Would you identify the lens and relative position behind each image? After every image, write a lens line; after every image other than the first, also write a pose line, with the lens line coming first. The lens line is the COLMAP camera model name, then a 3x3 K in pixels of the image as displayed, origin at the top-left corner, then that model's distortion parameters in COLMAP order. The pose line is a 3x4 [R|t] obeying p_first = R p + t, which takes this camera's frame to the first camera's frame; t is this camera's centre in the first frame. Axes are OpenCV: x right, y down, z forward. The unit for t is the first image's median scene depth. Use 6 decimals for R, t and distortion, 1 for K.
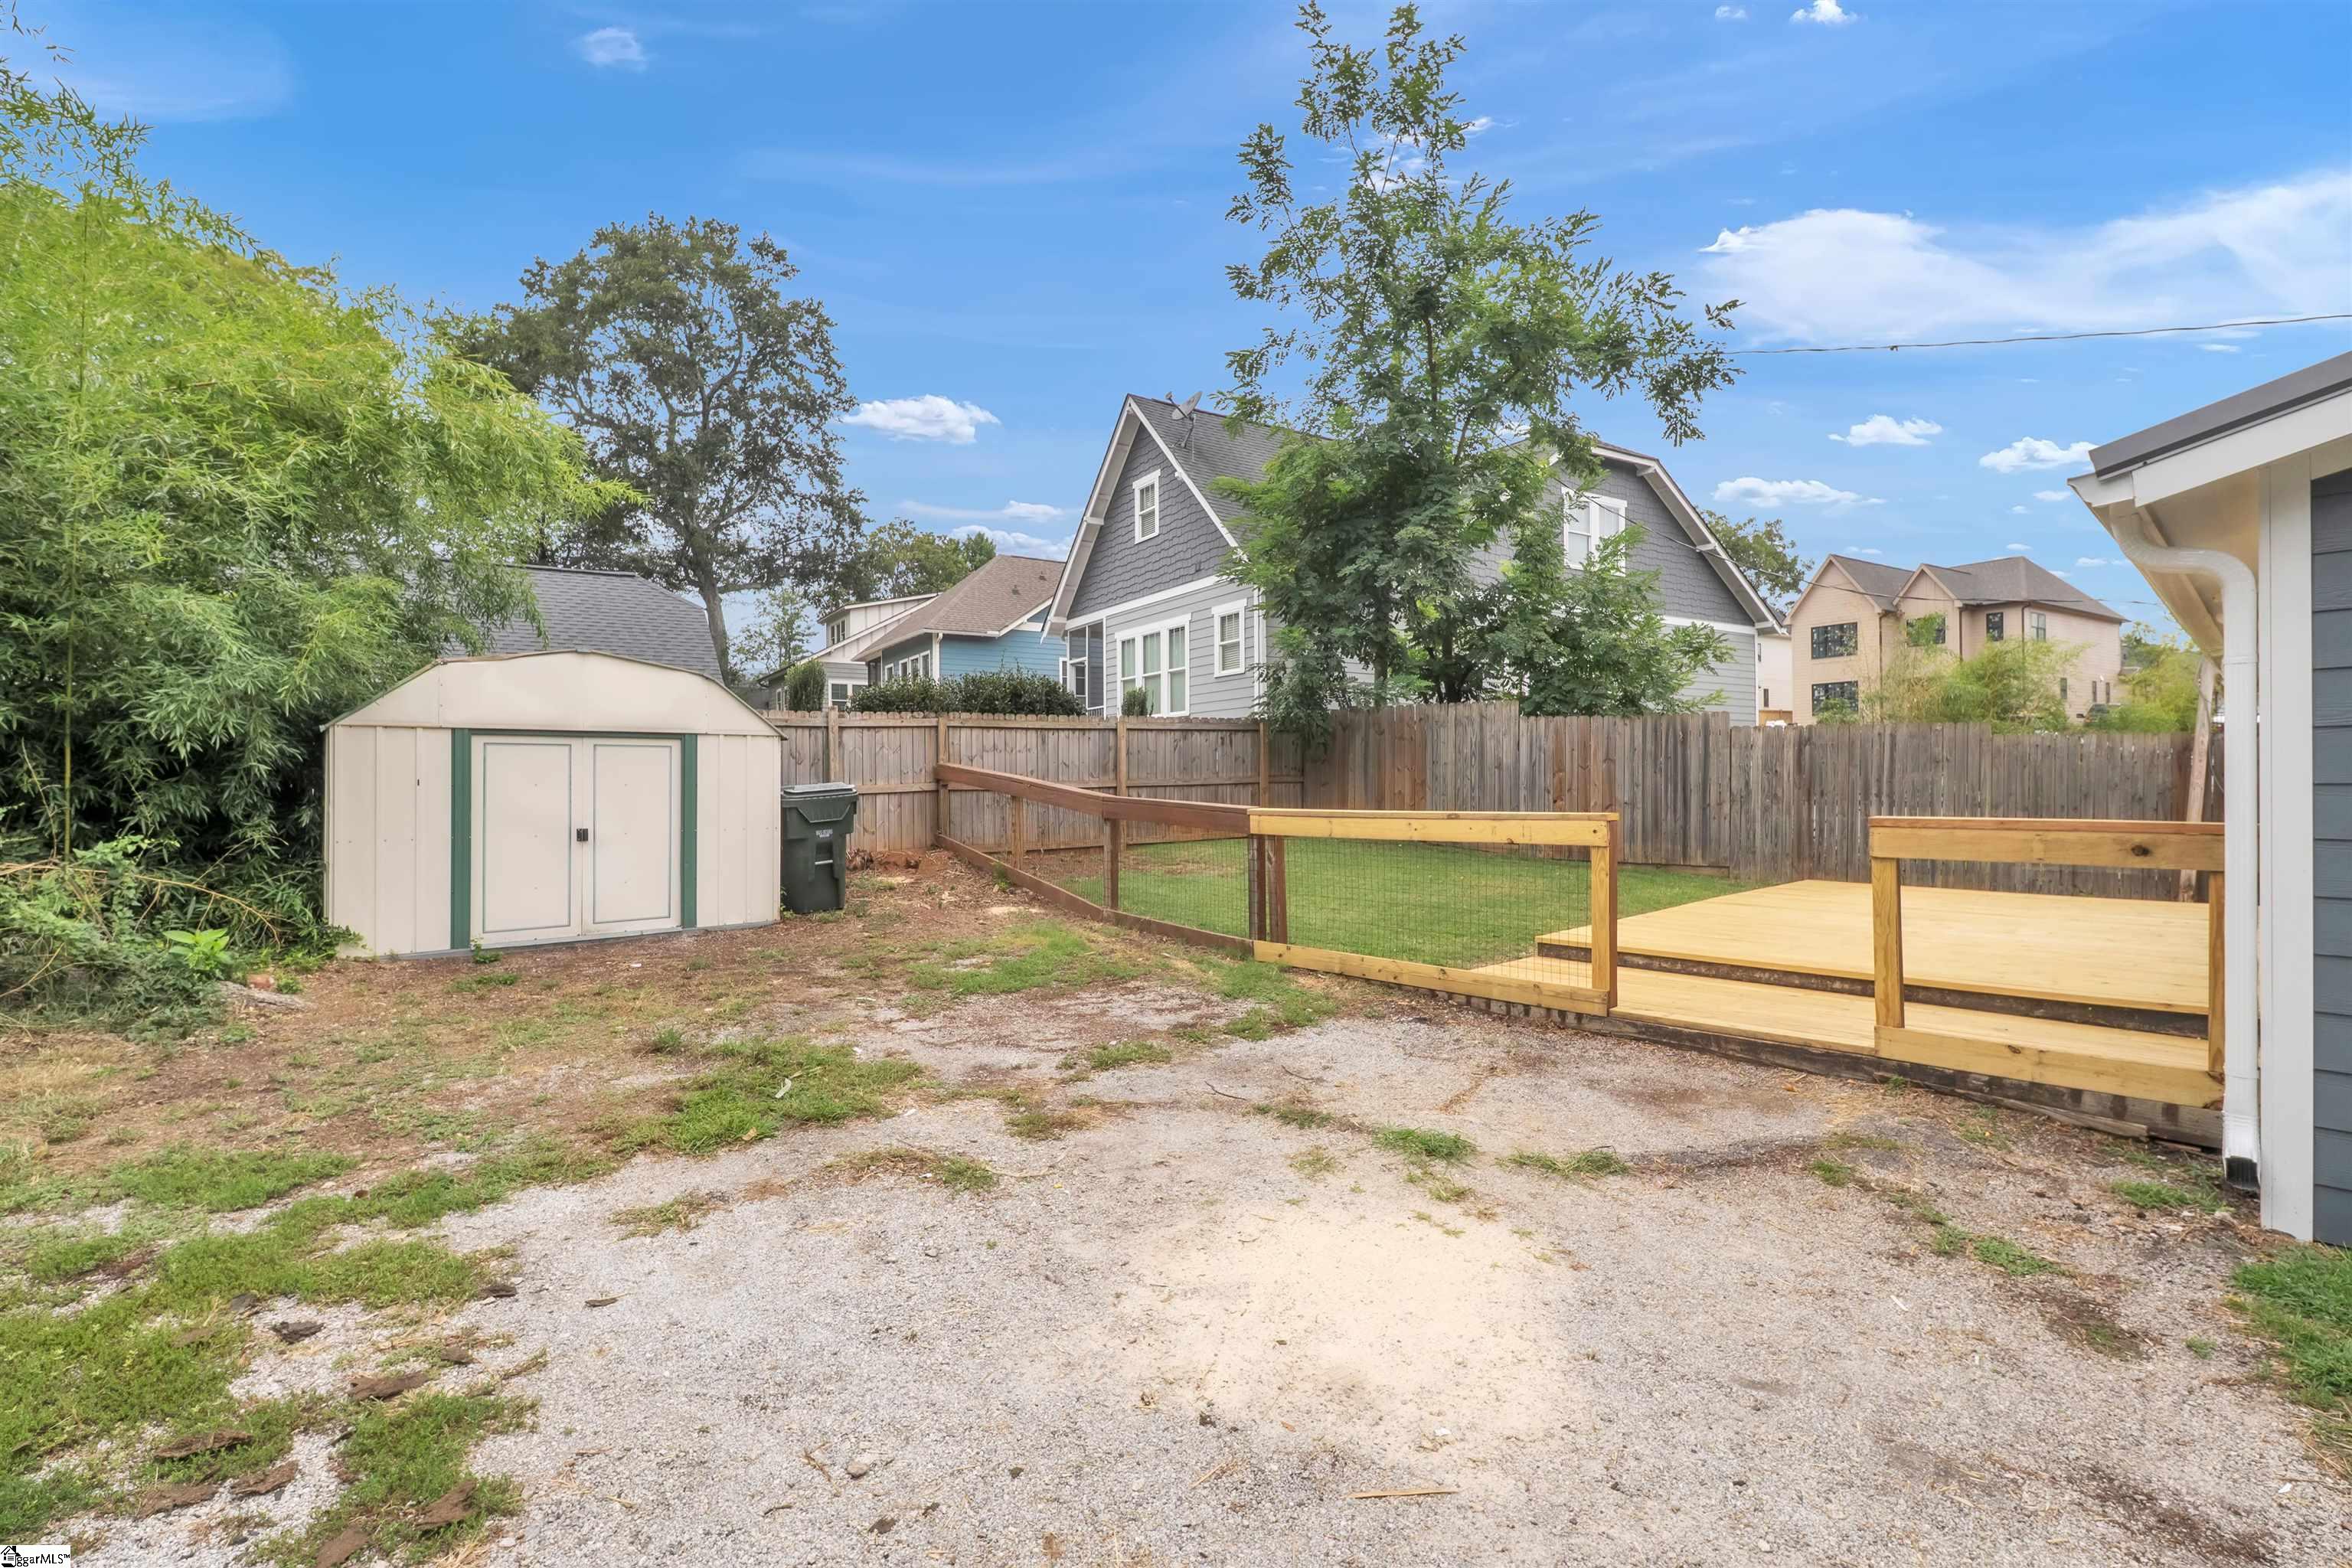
lens RADIAL K [[1075.6, 0, 1176.0], [0, 1075.6, 784.0], [0, 0, 1]] dist [-0.001282, -0.010297]
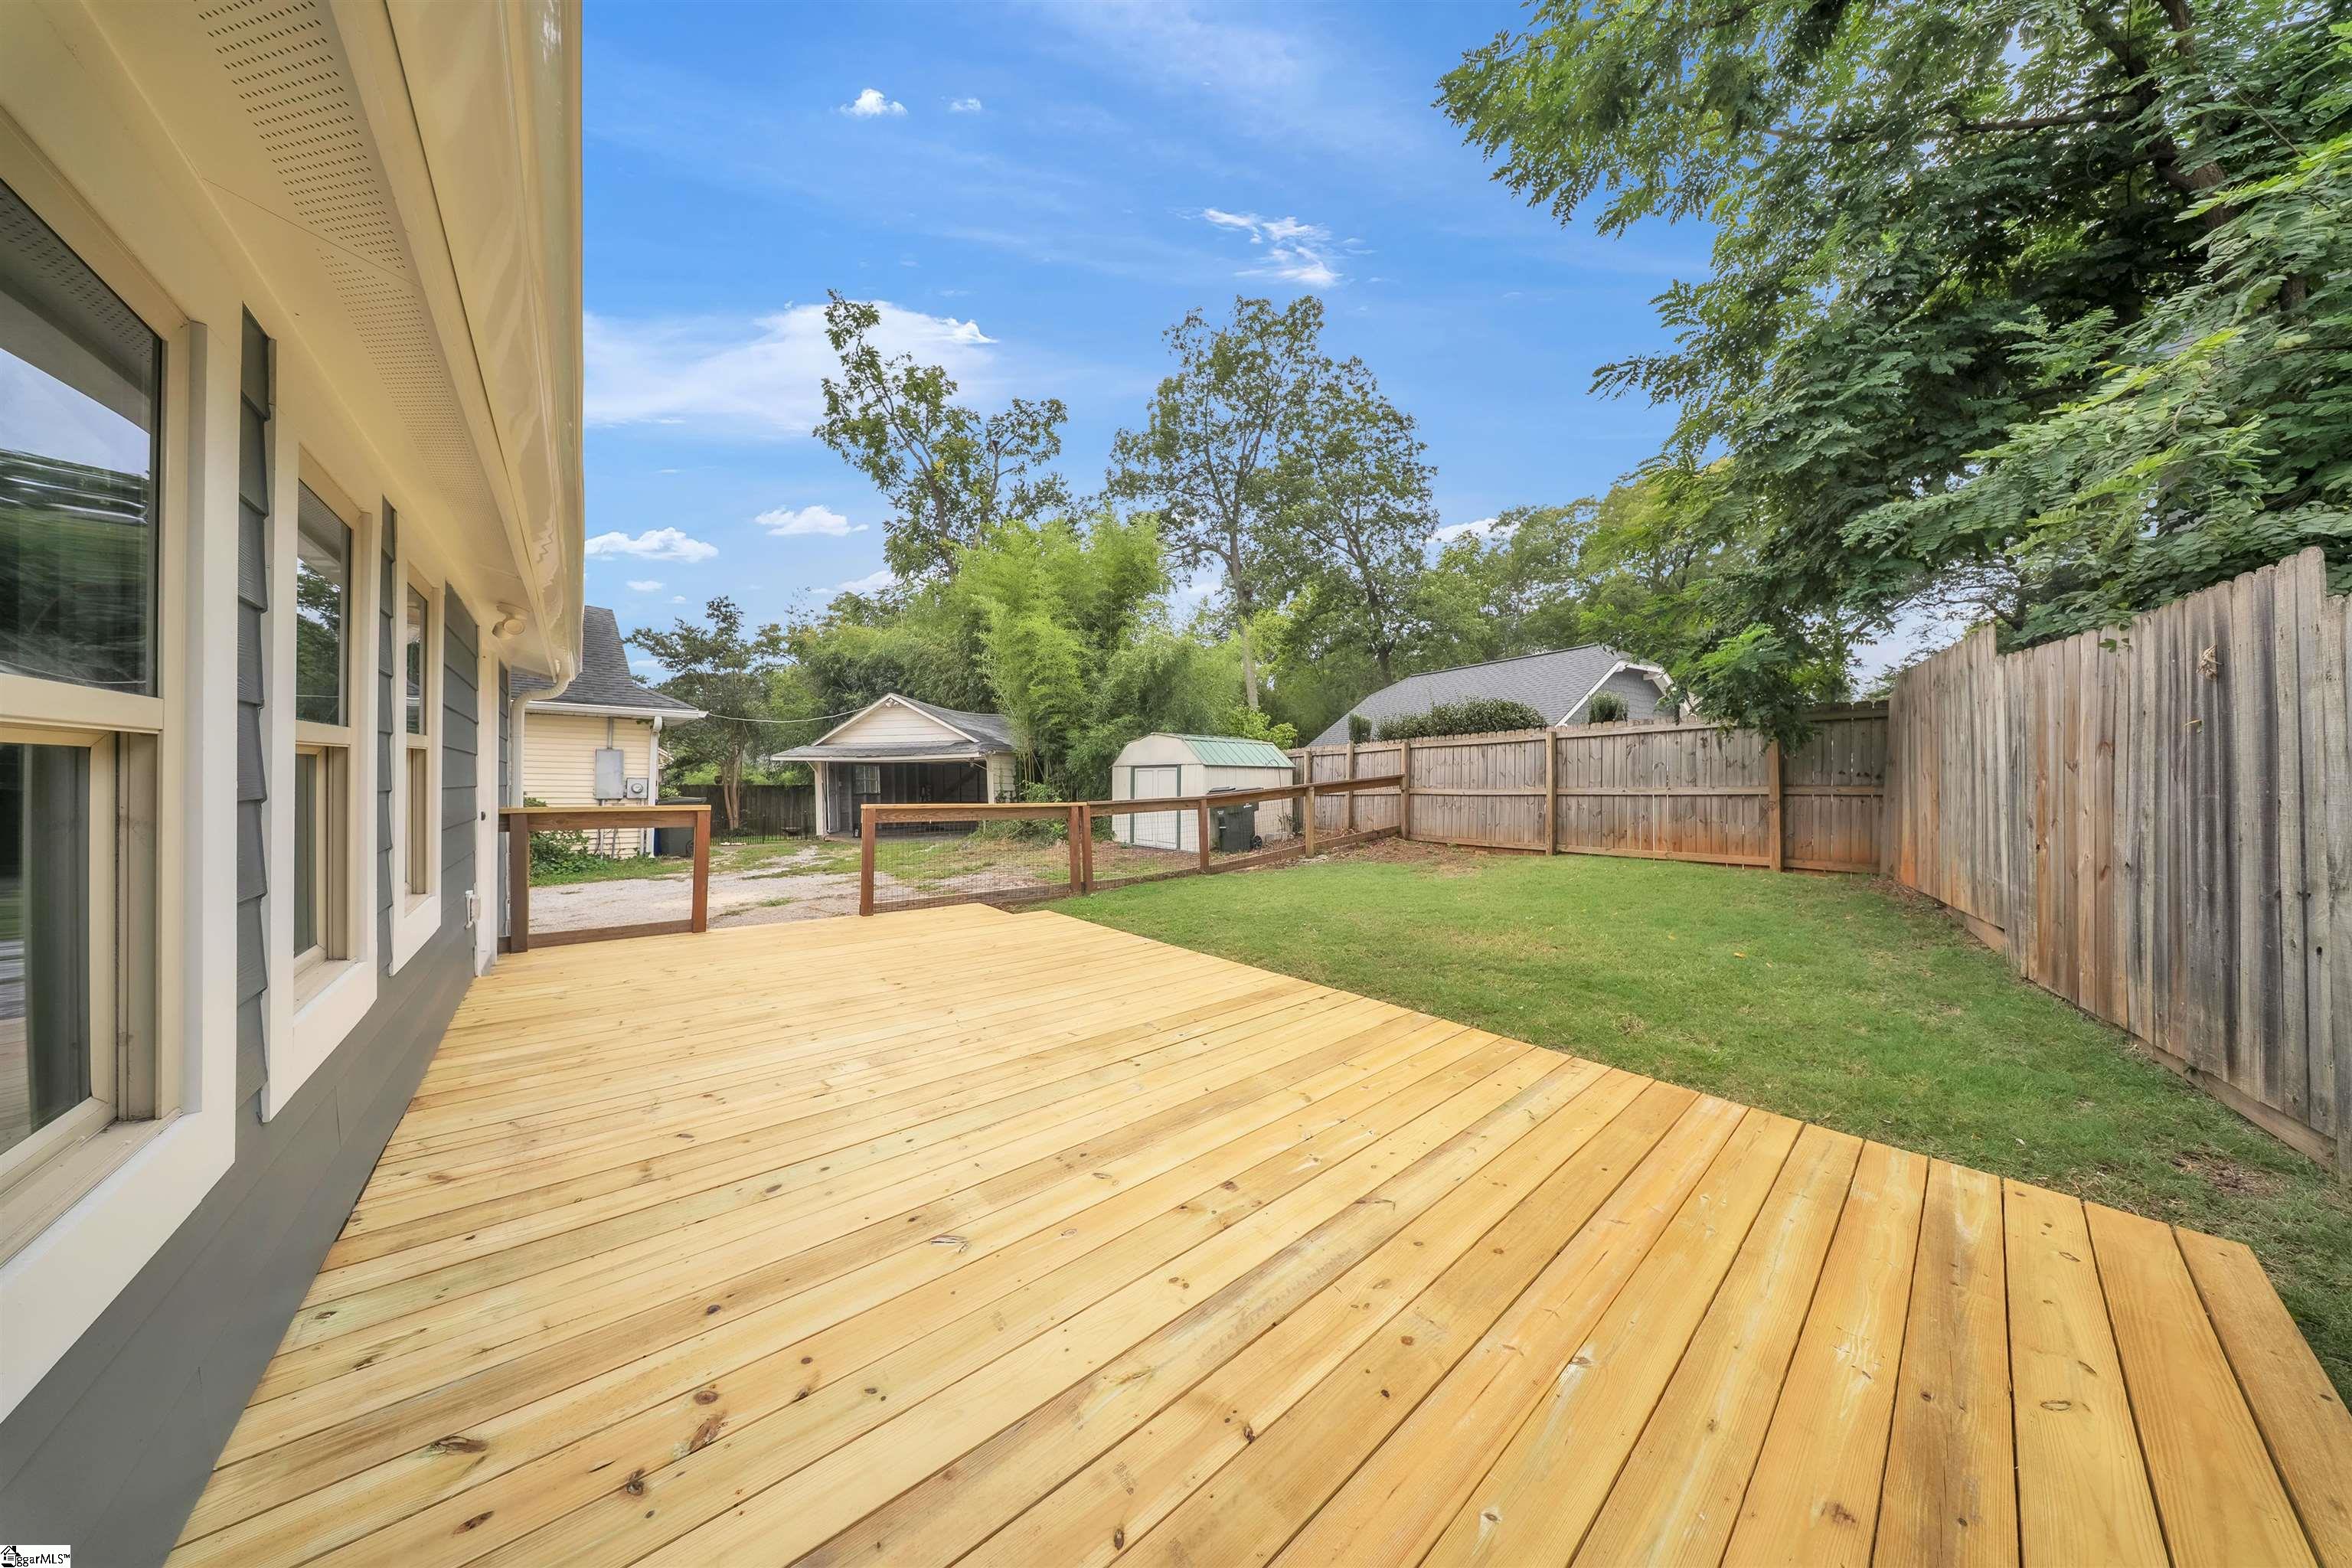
lens RADIAL K [[691.4, 0, 1179.6], [0, 691.4, 775.1], [0, 0, 1]] dist [-0.000174, -0.000002]
pose [[-0.022704, -0.007515, -0.999714, 1.374980], [-0.009615, 0.999927, -0.007298, -0.017172], [0.999696, 0.009446, -0.022775, 1.422594]]
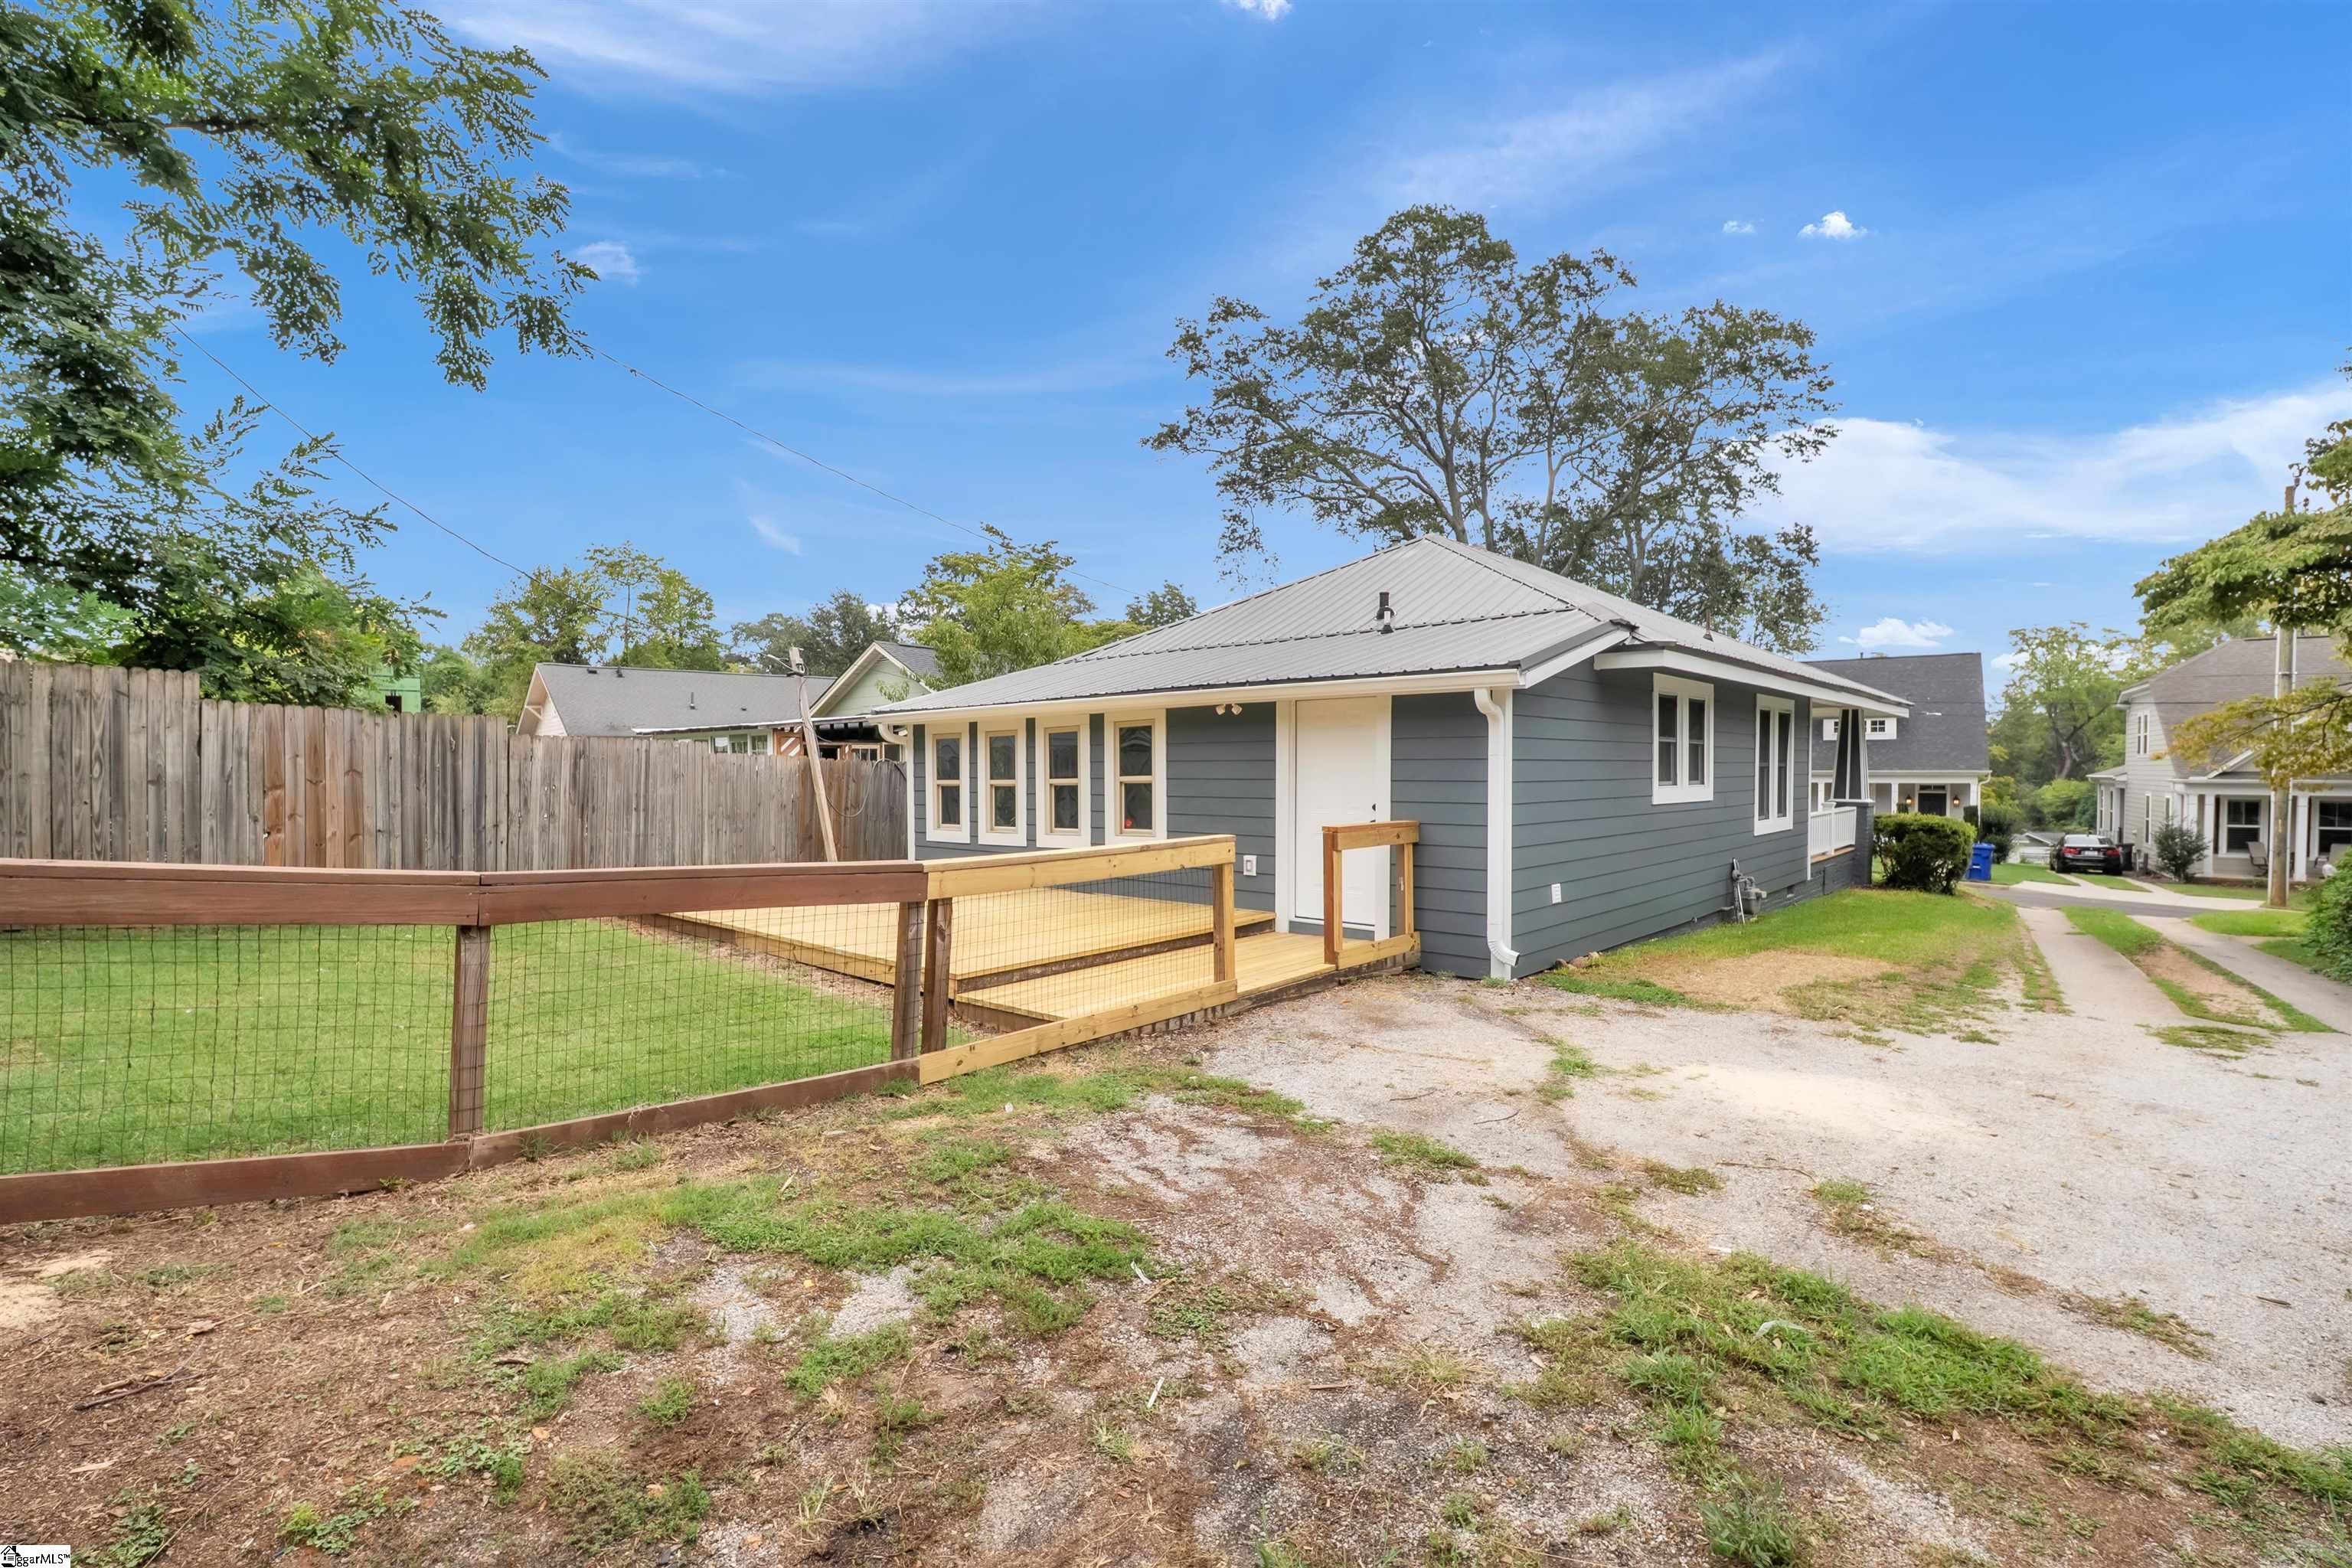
lens RADIAL K [[1075.6, 0, 1176.0], [0, 1075.6, 784.0], [0, 0, 1]] dist [-0.001282, -0.010297]
pose [[-0.105999, -0.009167, 0.994324, -0.751155], [0.006374, 0.999931, 0.009898, -0.037270], [-0.994346, 0.007387, -0.105933, 1.123293]]
